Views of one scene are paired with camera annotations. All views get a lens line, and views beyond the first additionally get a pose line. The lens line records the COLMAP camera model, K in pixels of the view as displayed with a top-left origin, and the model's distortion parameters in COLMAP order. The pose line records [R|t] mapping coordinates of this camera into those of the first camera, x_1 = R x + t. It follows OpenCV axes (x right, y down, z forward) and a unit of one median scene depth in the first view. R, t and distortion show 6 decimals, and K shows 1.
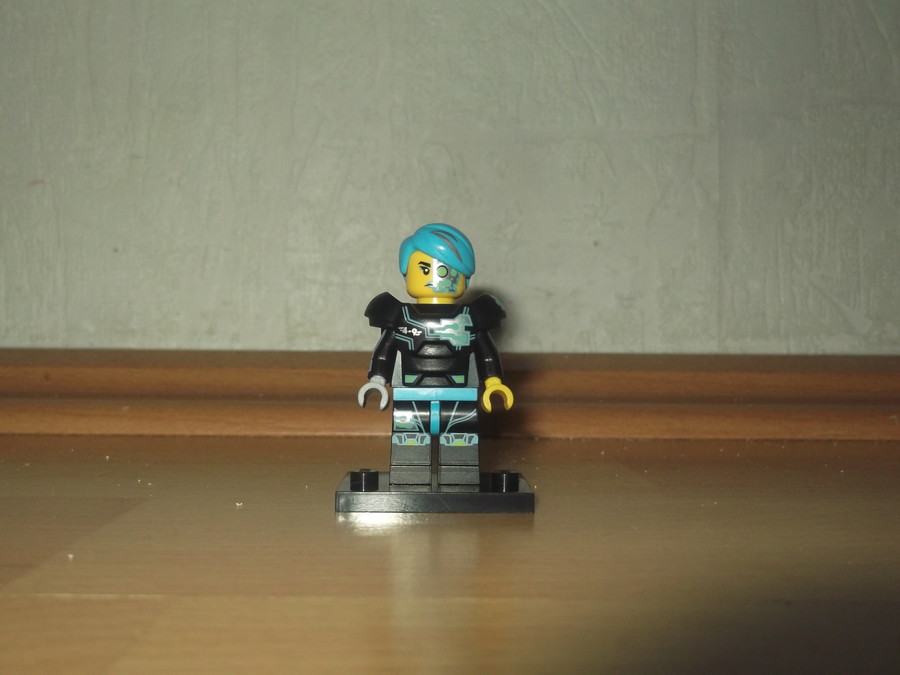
lens RADIAL K [[1012.8, 0, 467.0], [0, 1012.8, 334.8], [0, 0, 1]] dist [0.001282, 0.000000]
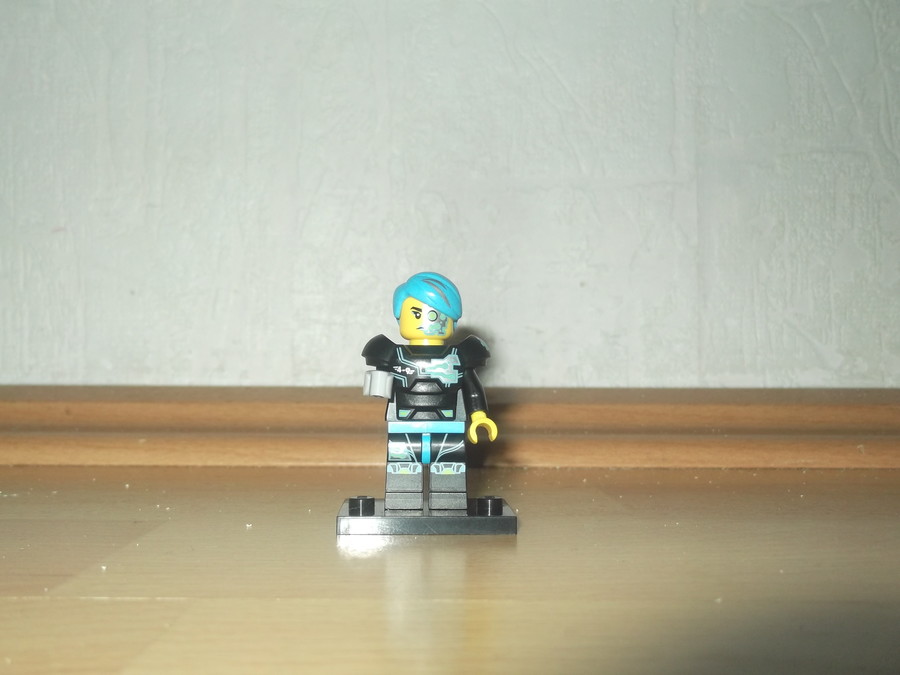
lens RADIAL K [[955.2, 0, 454.8], [0, 955.2, 343.3], [0, 0, 1]] dist [-0.000713, 0.000000]
pose [[0.999961, -0.004371, -0.007625, 0.000627], [0.004154, 0.999591, -0.028307, -0.000241], [0.007746, 0.028274, 0.999570, -0.003287]]
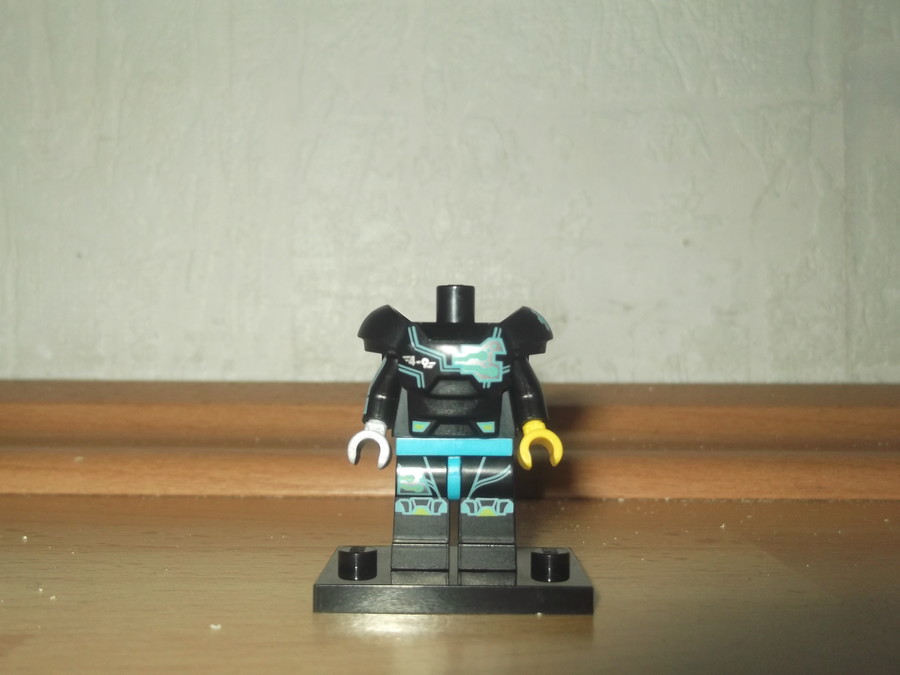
lens RADIAL K [[955.2, 0, 453.3], [0, 955.2, 341.8], [0, 0, 1]] dist [-0.000713, 0.000000]
pose [[0.999167, -0.005427, -0.040457, -0.023380], [0.004647, 0.999802, -0.019365, -0.000222], [0.040554, 0.019161, 0.998994, 0.261553]]
